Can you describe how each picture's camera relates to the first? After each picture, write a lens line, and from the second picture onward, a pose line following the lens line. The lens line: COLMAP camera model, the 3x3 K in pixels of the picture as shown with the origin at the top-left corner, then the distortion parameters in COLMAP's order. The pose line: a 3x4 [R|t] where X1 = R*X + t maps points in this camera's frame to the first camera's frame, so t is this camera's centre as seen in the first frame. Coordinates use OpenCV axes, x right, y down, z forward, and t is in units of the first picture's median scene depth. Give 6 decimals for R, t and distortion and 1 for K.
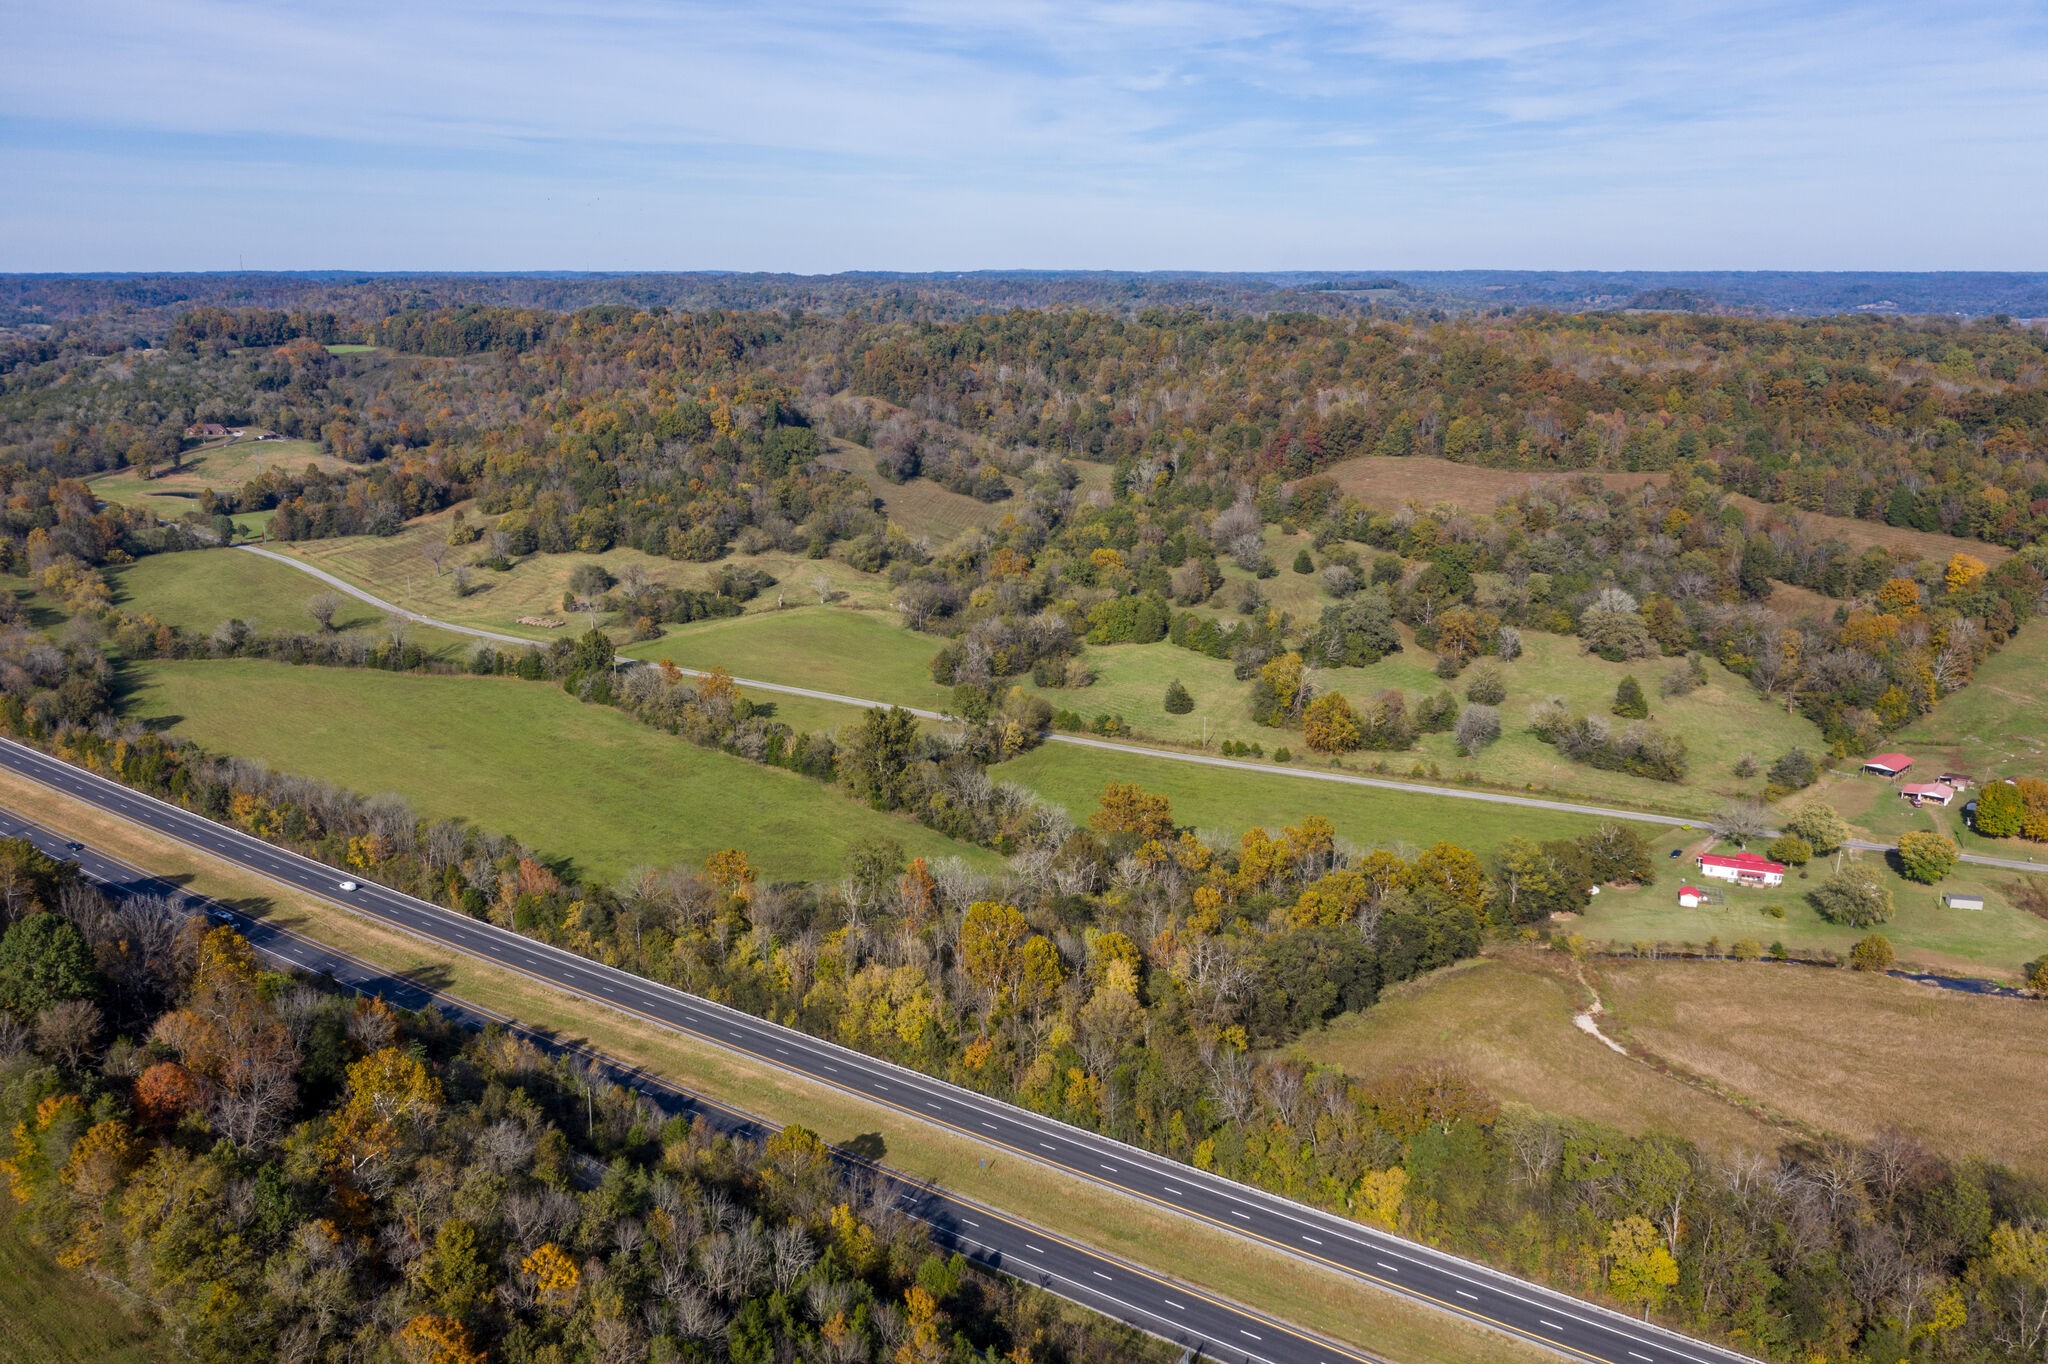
lens RADIAL K [[1598.8, 0, 1012.2], [0, 1598.8, 683.1], [0, 0, 1]] dist [-0.012959, 0.002624]
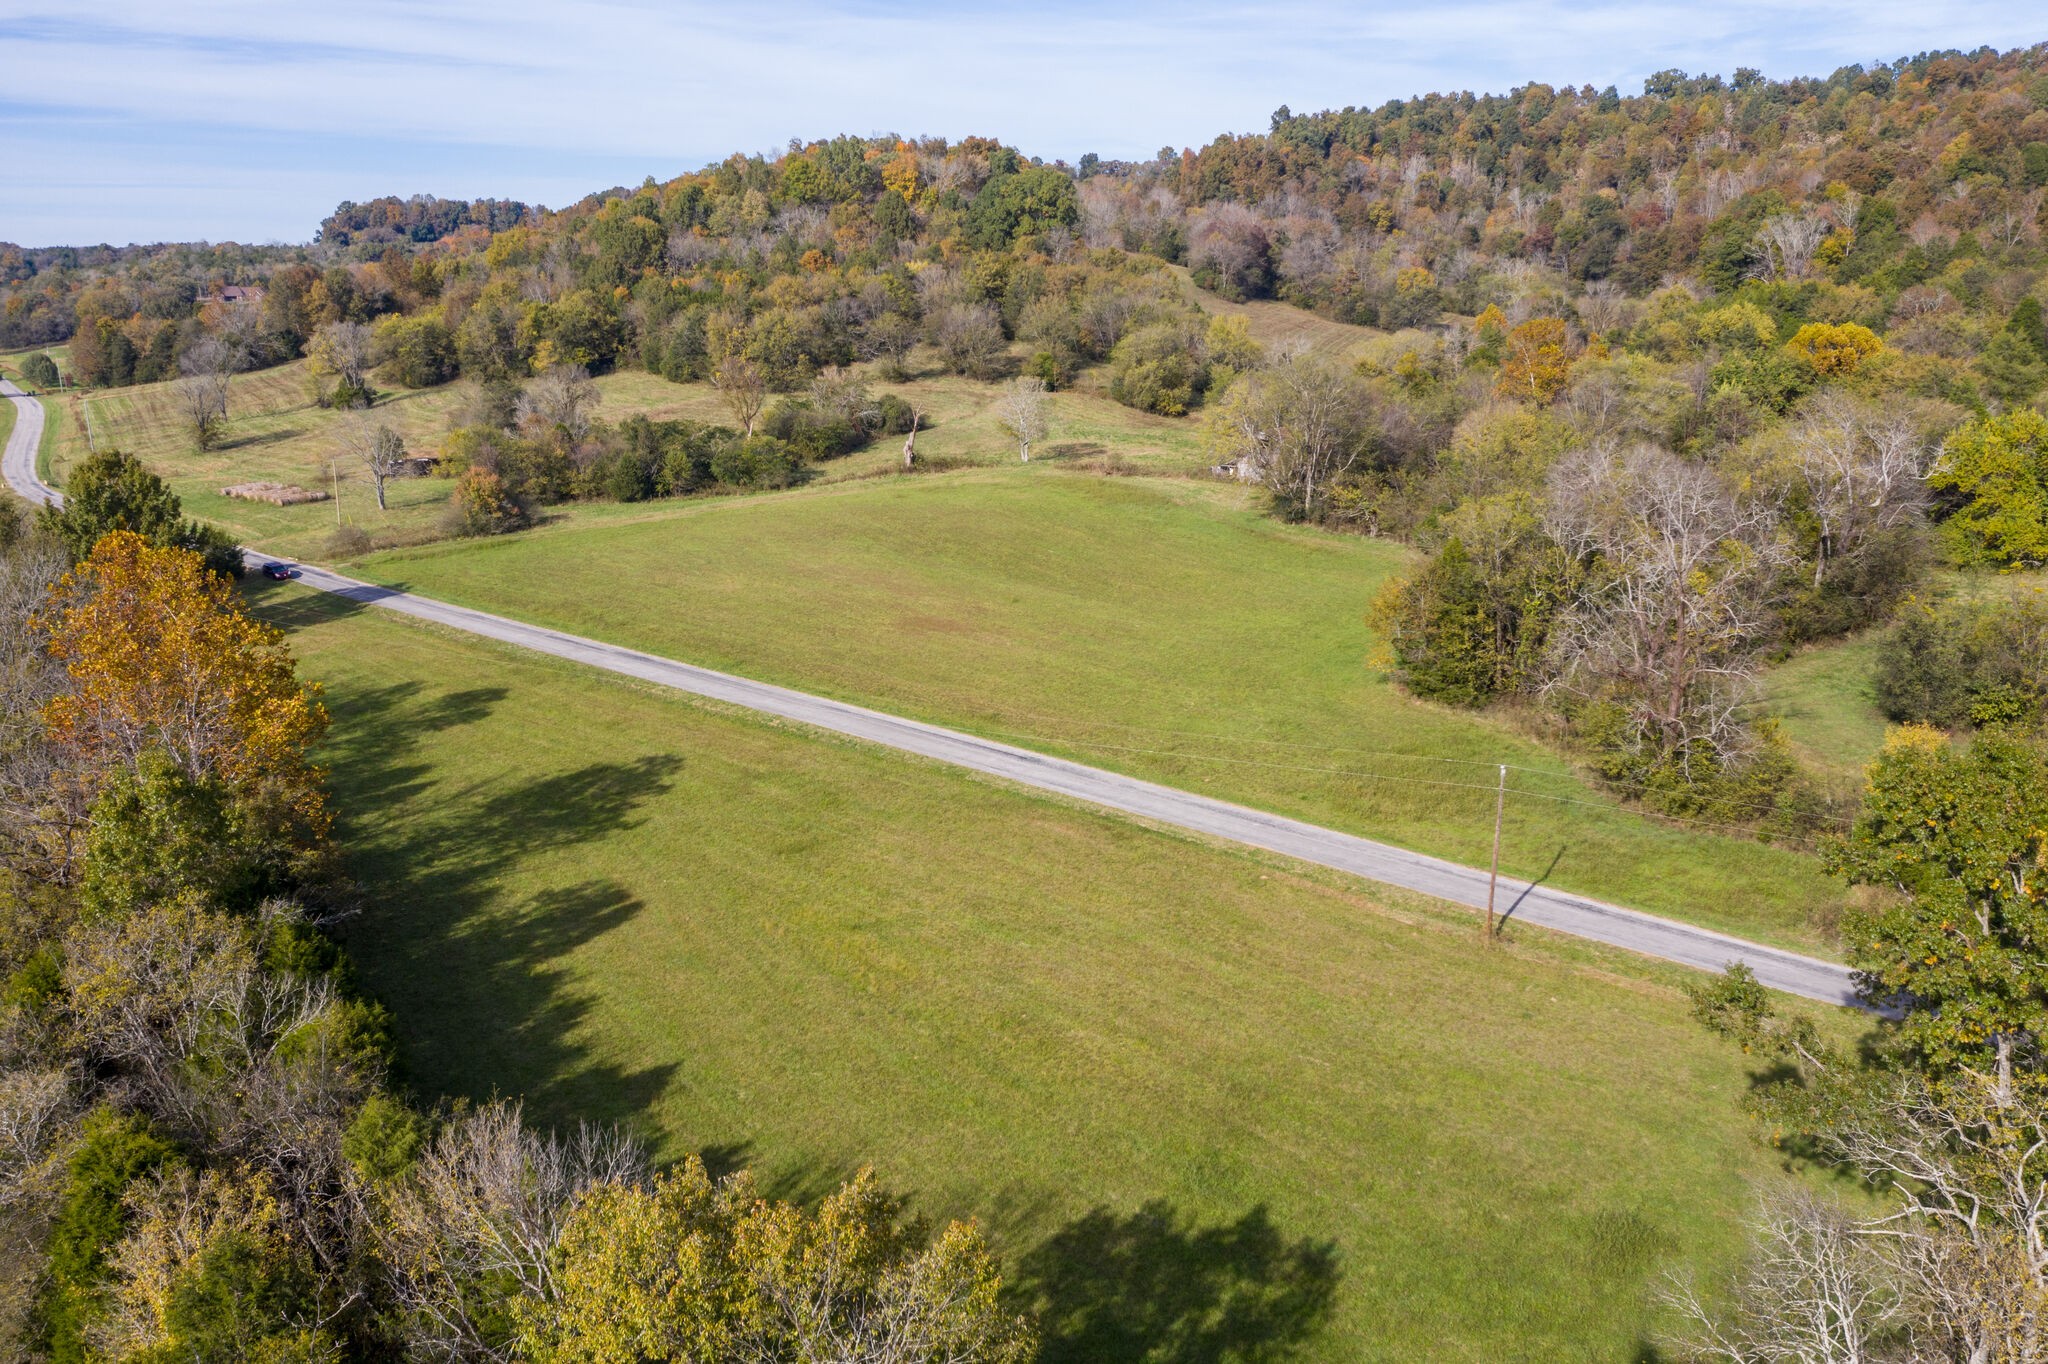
lens RADIAL K [[1598.8, 0, 1012.2], [0, 1598.8, 683.1], [0, 0, 1]] dist [-0.012959, 0.002624]
pose [[0.980227, 0.032632, -0.195165, -0.040535], [-0.032811, 0.999459, 0.002315, -0.000248], [0.195135, 0.004135, 0.980768, 0.529435]]
